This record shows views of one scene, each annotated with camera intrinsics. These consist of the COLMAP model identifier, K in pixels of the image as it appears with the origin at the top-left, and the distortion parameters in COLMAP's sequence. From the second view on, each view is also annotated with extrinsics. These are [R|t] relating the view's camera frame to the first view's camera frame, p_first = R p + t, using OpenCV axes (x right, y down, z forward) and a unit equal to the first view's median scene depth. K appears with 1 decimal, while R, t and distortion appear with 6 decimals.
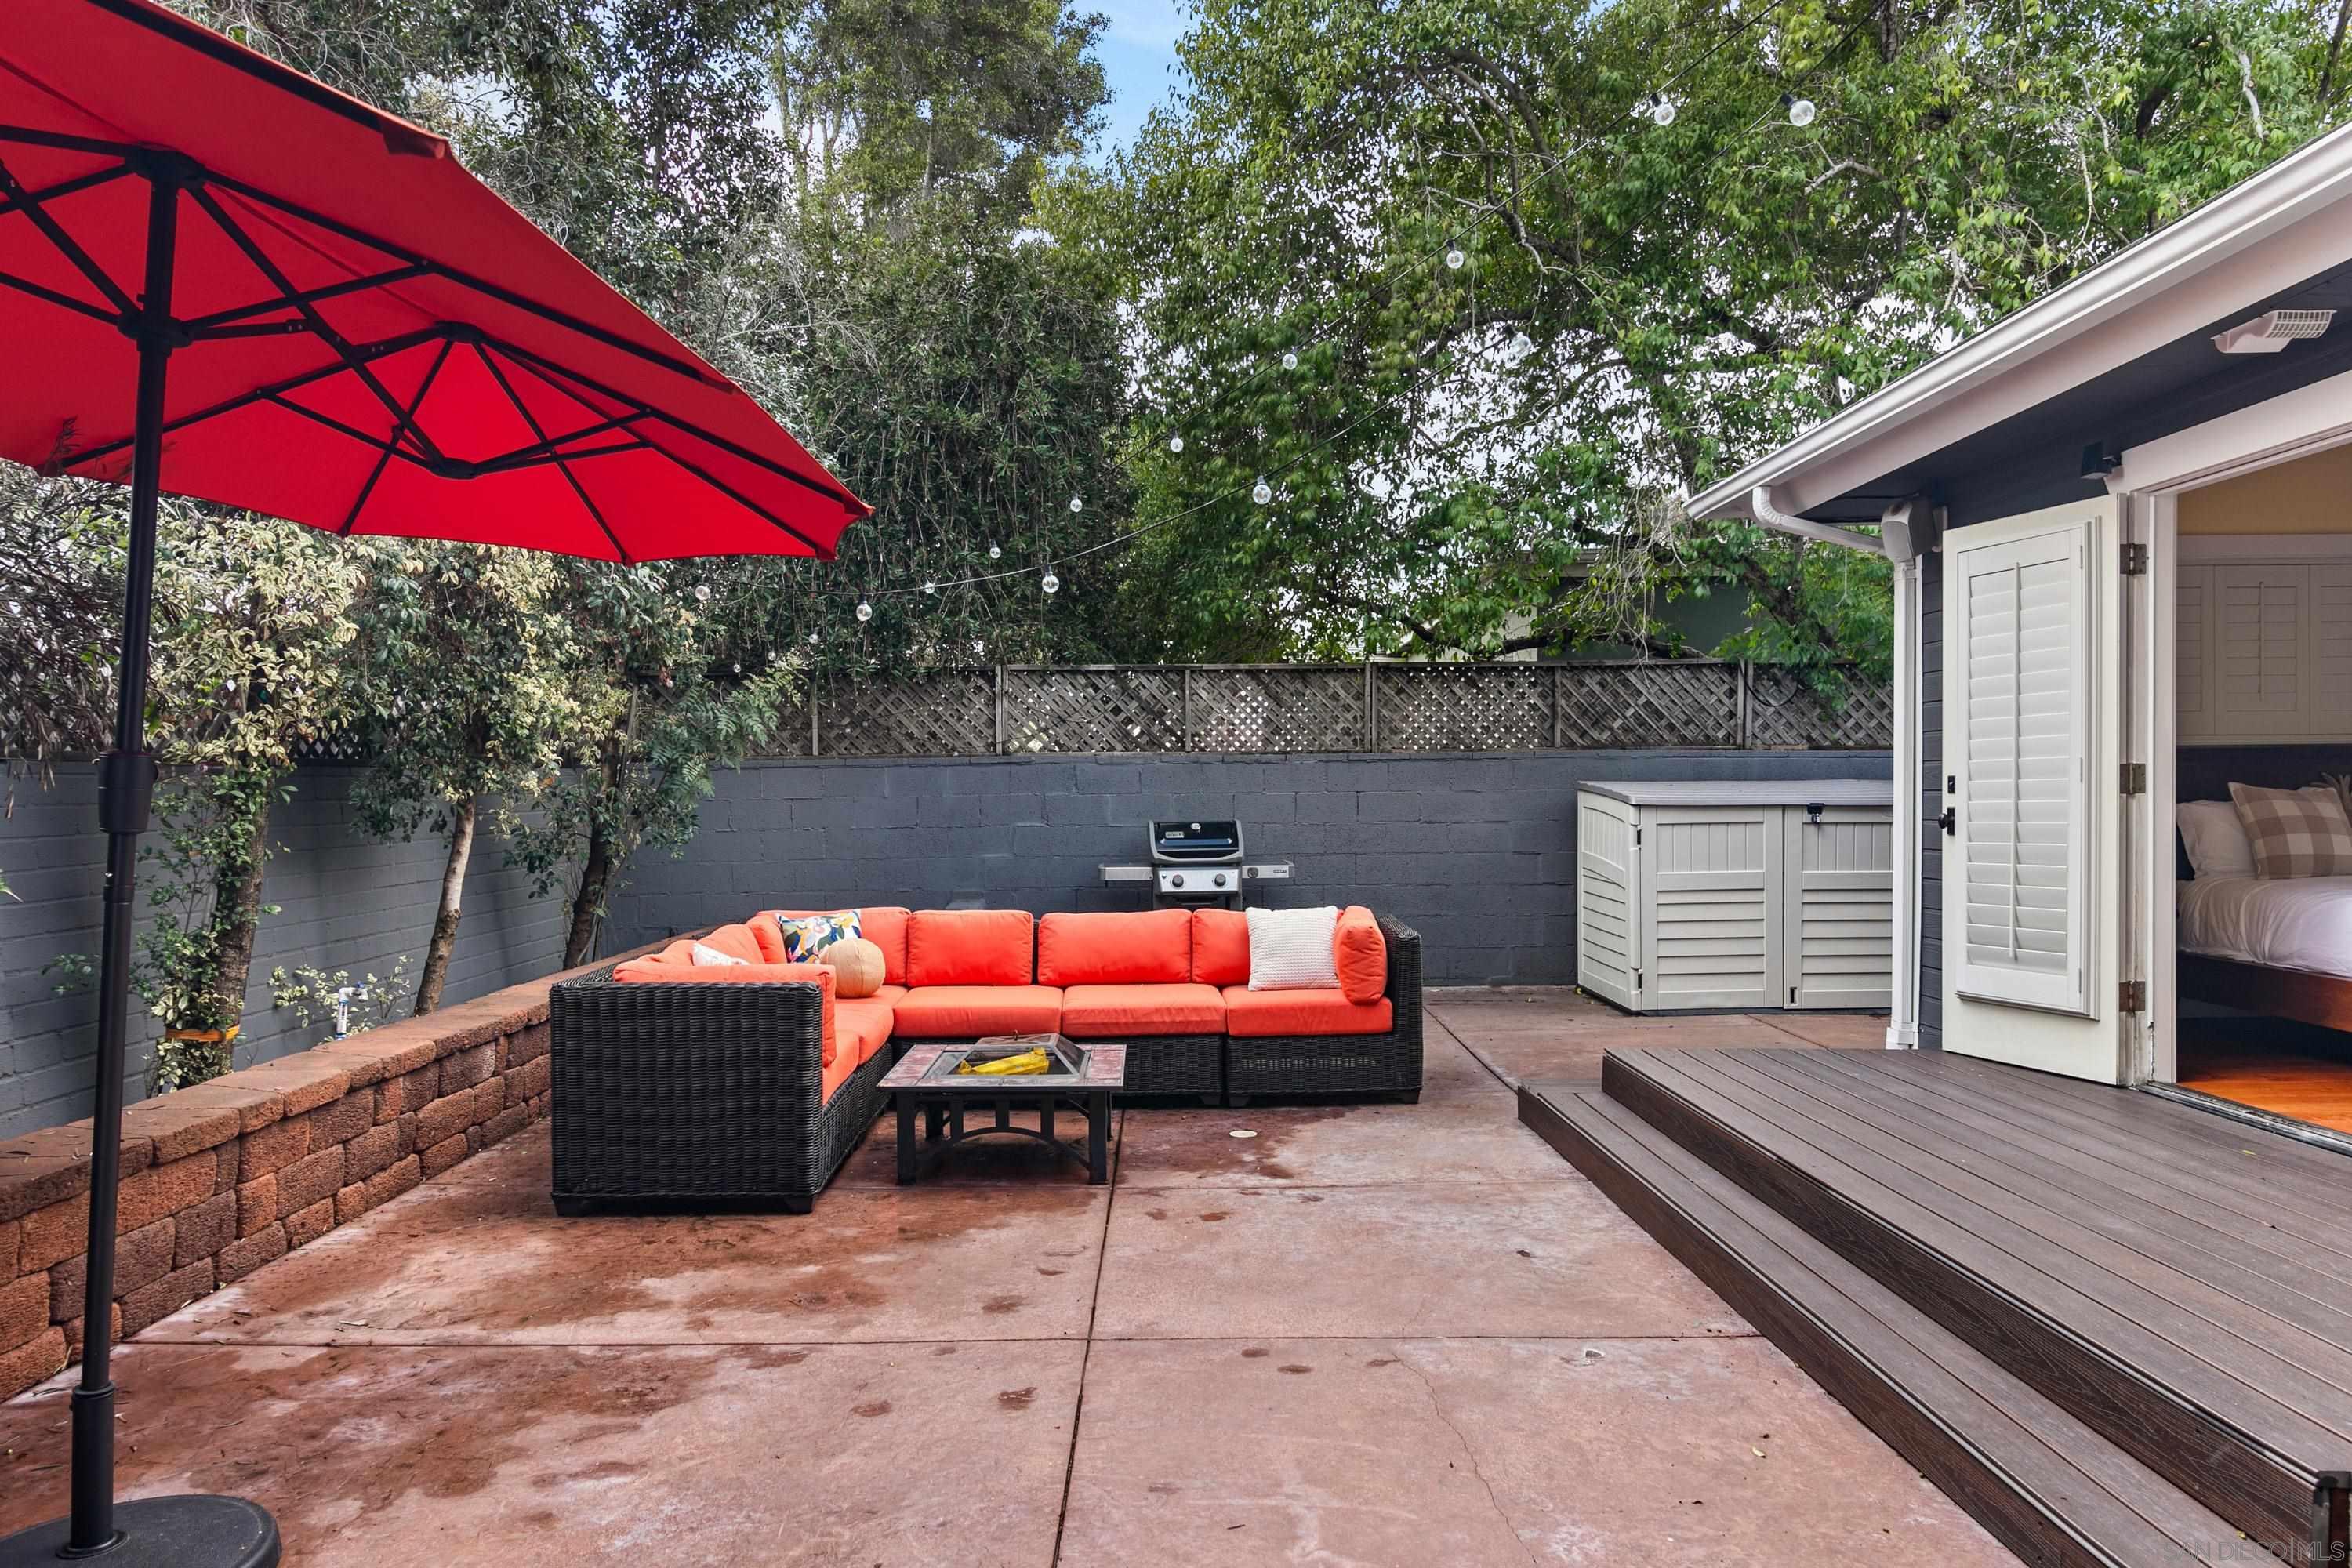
lens RADIAL K [[1477.6, 0, 1184.2], [0, 1477.6, 801.2], [0, 0, 1]] dist [-0.007943, 0.000047]
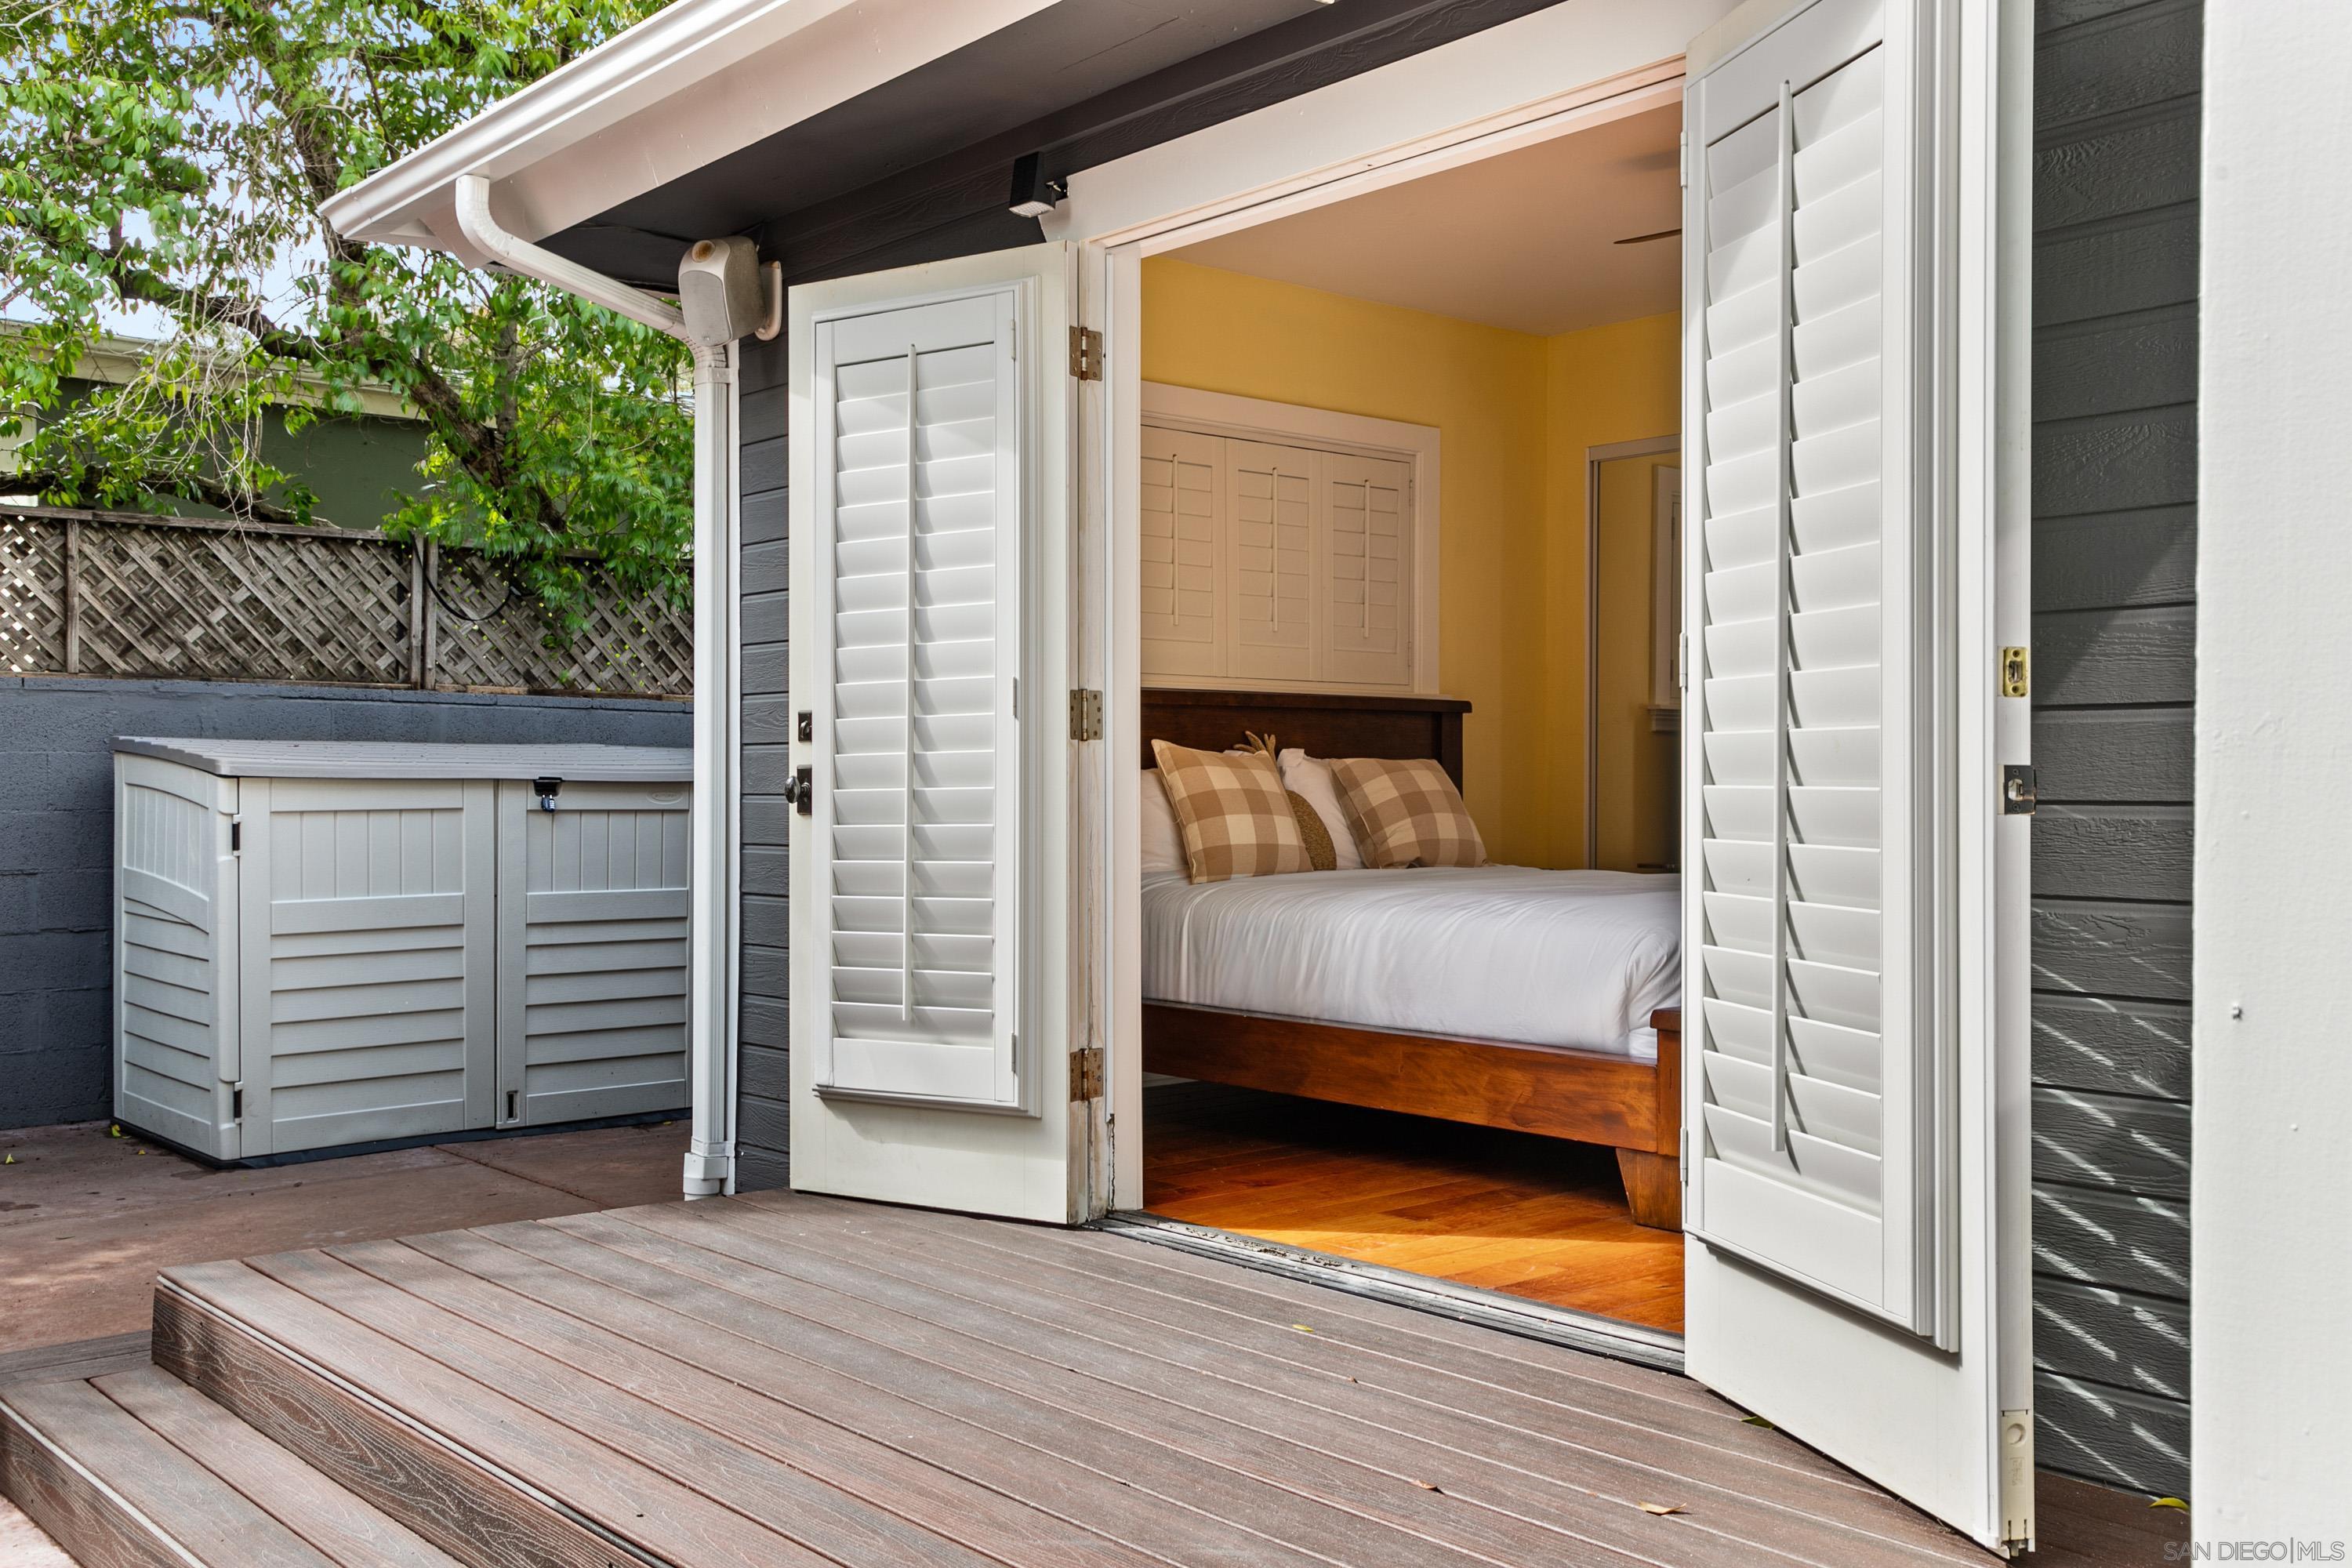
lens RADIAL K [[2334.7, 0, 1172.8], [0, 2334.7, 798.9], [0, 0, 1]] dist [0.066989, 0.000000]
pose [[0.779019, -0.000502, 0.627000, 0.045123], [-0.000611, 0.999999, 0.001560, 0.011791], [-0.627000, -0.001599, 0.779017, 0.150960]]
